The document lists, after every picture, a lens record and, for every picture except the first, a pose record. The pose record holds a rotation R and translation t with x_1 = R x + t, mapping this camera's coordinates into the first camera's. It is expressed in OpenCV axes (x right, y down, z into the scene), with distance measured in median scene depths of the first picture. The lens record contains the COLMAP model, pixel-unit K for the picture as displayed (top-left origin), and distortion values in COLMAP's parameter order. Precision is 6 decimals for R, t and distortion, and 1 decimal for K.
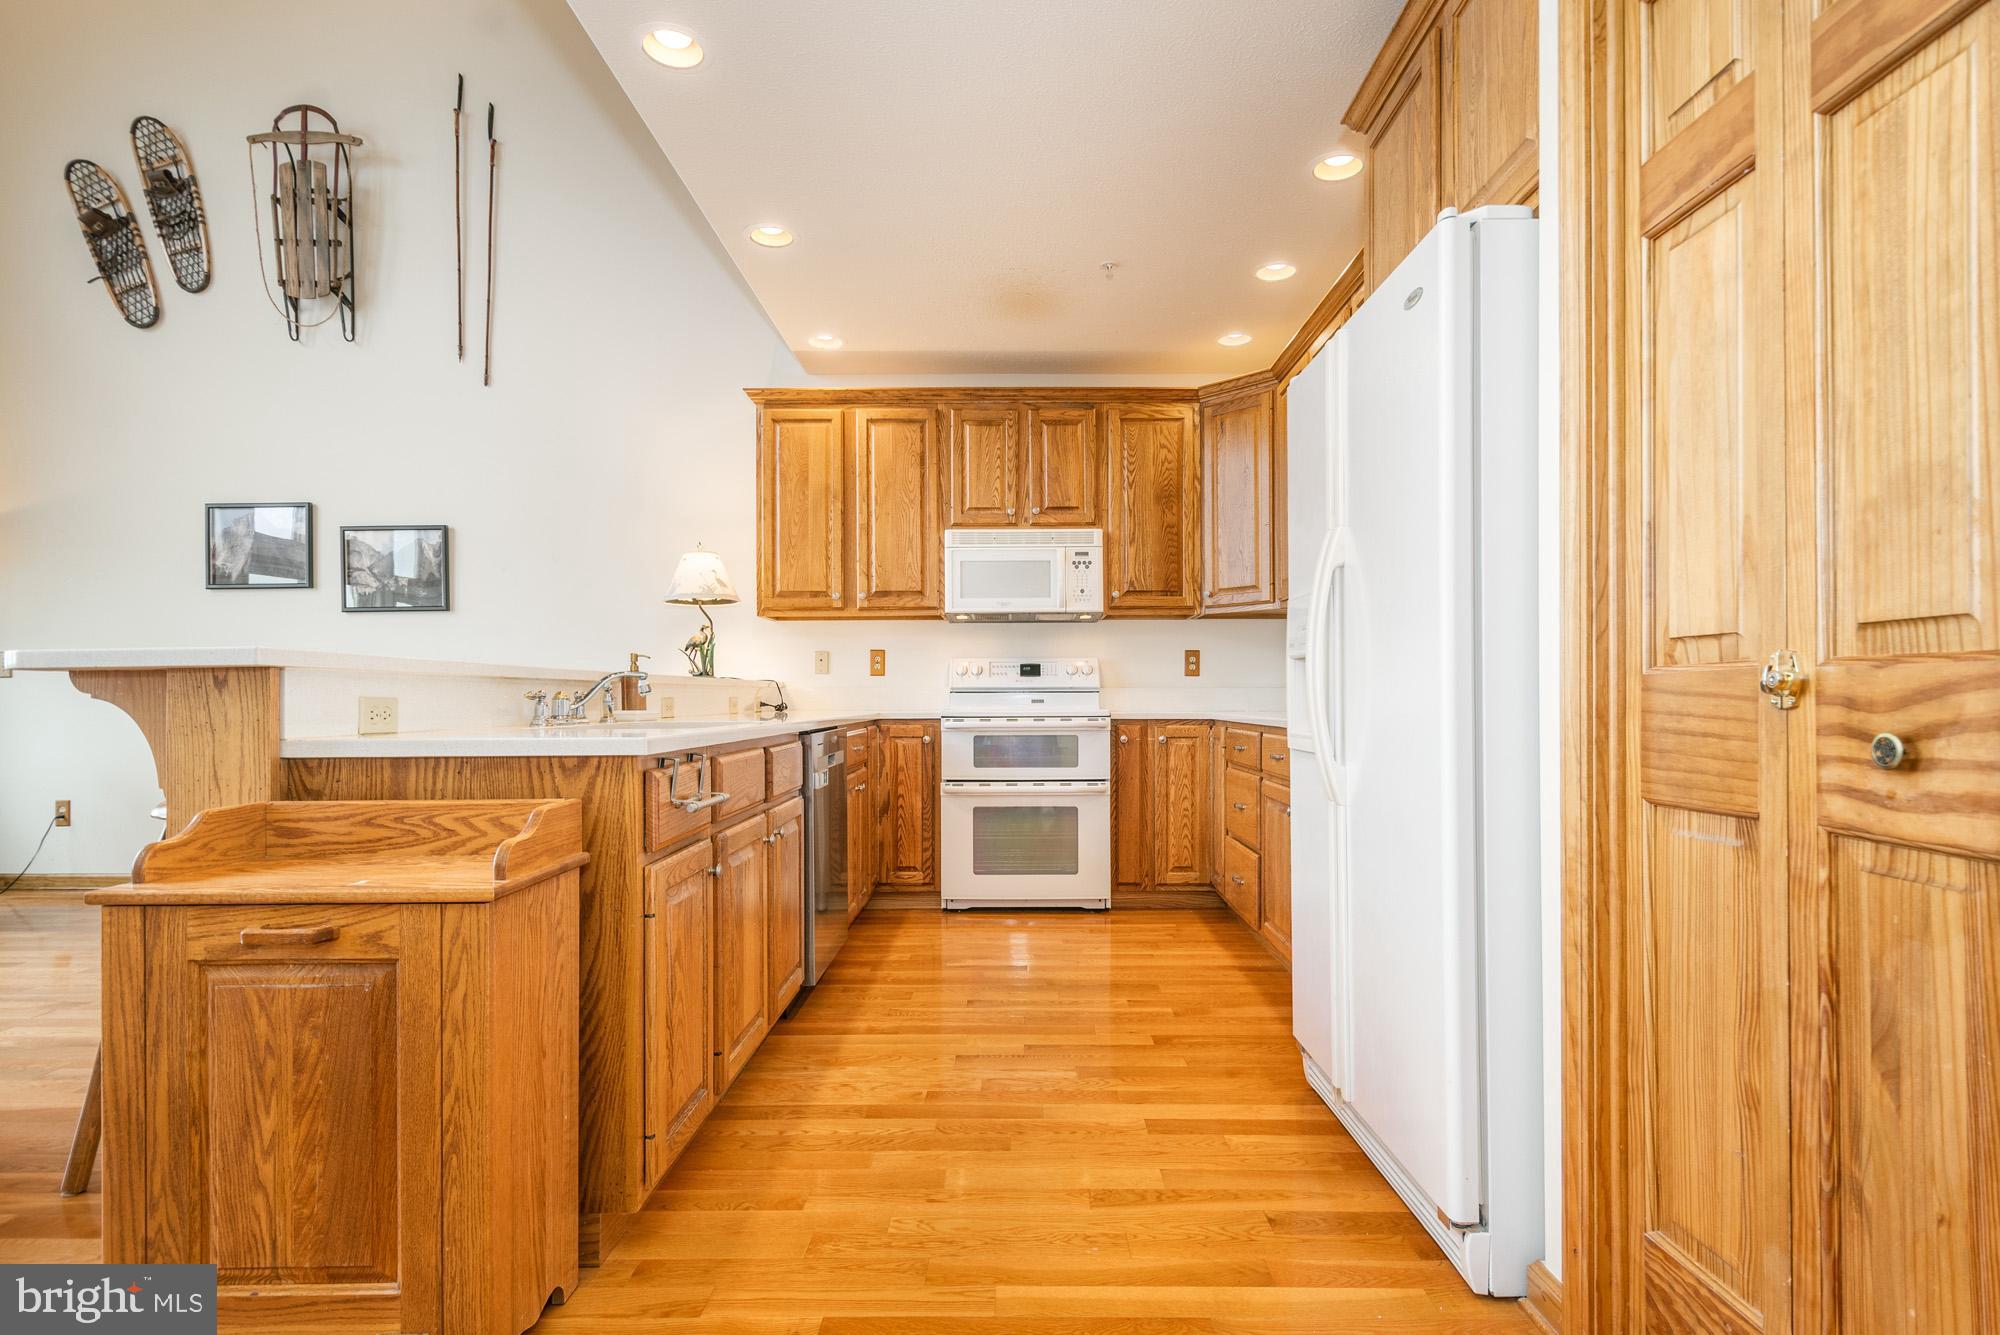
lens RADIAL K [[1007.6, 0, 1022.8], [0, 1007.6, 691.9], [0, 0, 1]] dist [0.015538, -0.011383]
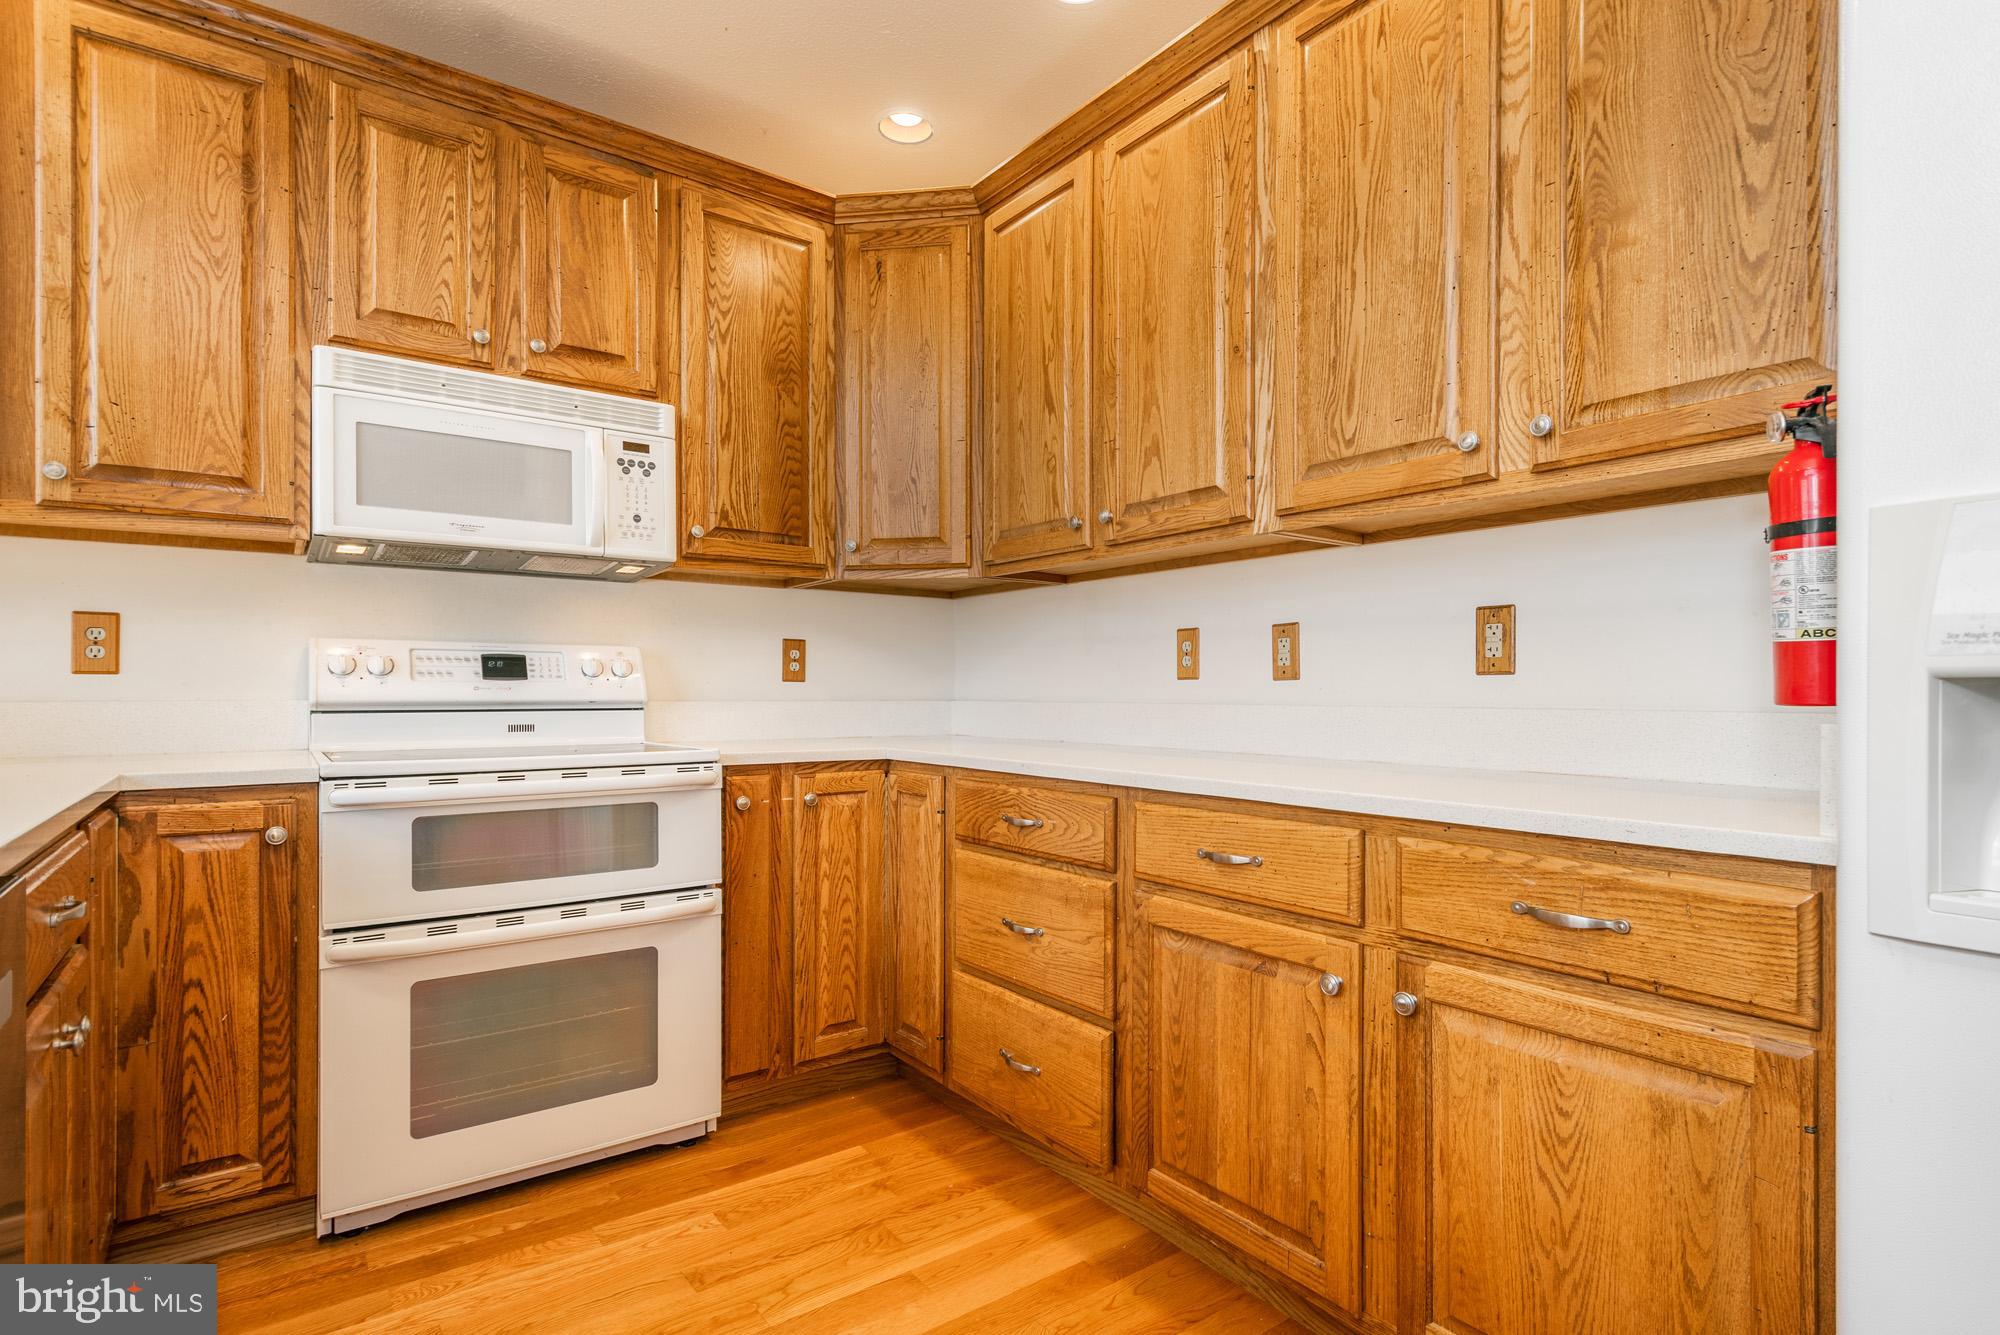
lens RADIAL K [[990.0, 0, 1011.2], [0, 990.0, 689.5], [0, 0, 1]] dist [0.014599, -0.012798]
pose [[0.801926, 0.004295, 0.597408, -0.090865], [-0.006744, 0.999976, 0.001865, -0.013628], [-0.597386, -0.005525, 0.801935, 0.468067]]
